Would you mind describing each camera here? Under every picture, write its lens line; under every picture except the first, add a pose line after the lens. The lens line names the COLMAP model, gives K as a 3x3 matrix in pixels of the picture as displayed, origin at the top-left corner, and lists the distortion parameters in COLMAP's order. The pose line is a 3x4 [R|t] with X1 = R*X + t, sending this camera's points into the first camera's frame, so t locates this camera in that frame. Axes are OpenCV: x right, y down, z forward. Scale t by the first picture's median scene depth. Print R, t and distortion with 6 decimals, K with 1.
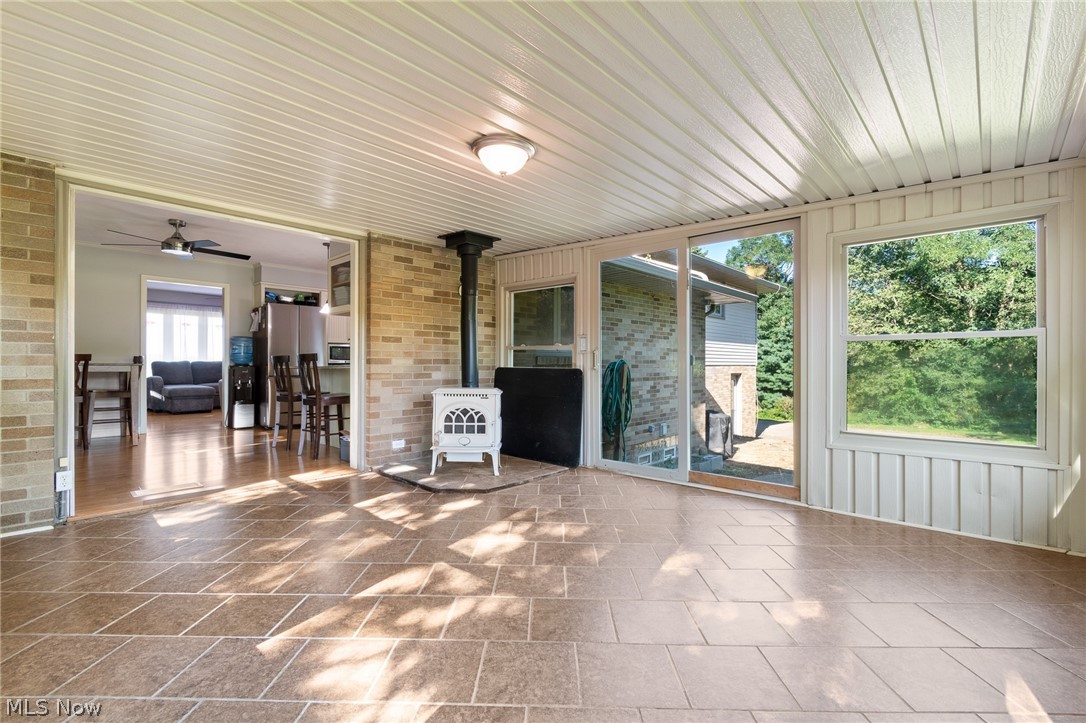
lens RADIAL K [[479.9, 0, 543.0], [0, 479.9, 363.2], [0, 0, 1]] dist [0.000547, 0.000185]
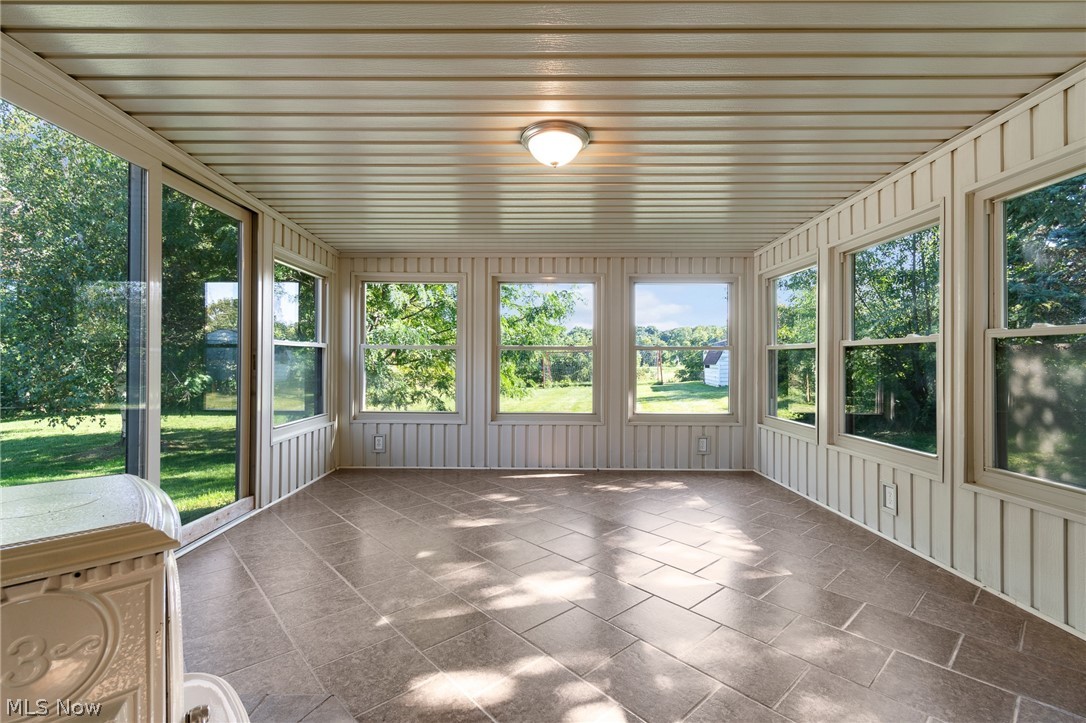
lens RADIAL K [[479.9, 0, 542.5], [0, 479.9, 359.8], [0, 0, 1]] dist [0.000547, 0.000185]
pose [[-0.685602, -0.001443, 0.727975, -0.723843], [-0.008103, 0.999951, -0.005649, -0.024110], [-0.727932, -0.009772, -0.685580, 1.632804]]
